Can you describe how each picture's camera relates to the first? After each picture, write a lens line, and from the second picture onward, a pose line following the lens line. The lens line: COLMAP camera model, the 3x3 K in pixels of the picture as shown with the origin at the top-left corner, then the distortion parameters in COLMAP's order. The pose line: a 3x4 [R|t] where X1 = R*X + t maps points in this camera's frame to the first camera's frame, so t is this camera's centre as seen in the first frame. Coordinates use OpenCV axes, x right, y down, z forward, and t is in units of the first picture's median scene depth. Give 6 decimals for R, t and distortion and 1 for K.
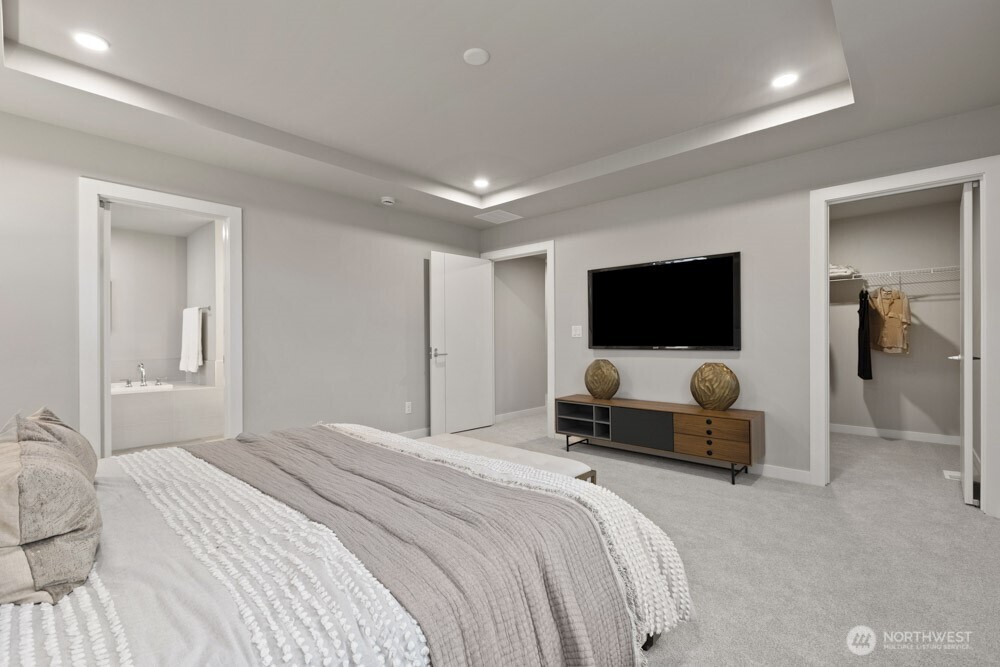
lens RADIAL K [[446.4, 0, 494.6], [0, 446.4, 336.6], [0, 0, 1]] dist [-0.000164, -0.000287]
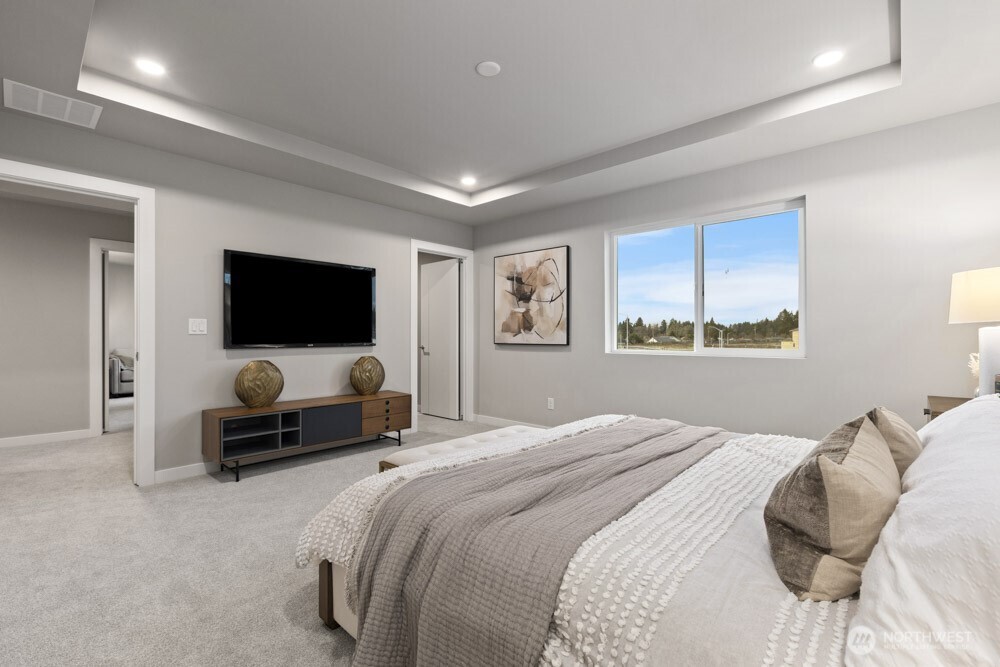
lens RADIAL K [[446.4, 0, 494.6], [0, 446.4, 336.6], [0, 0, 1]] dist [-0.000164, -0.000287]
pose [[-0.005636, 0.004346, 0.999975, -0.647919], [-0.003335, 0.999985, -0.004365, 0.008483], [-0.999979, -0.003359, -0.005622, 0.589553]]
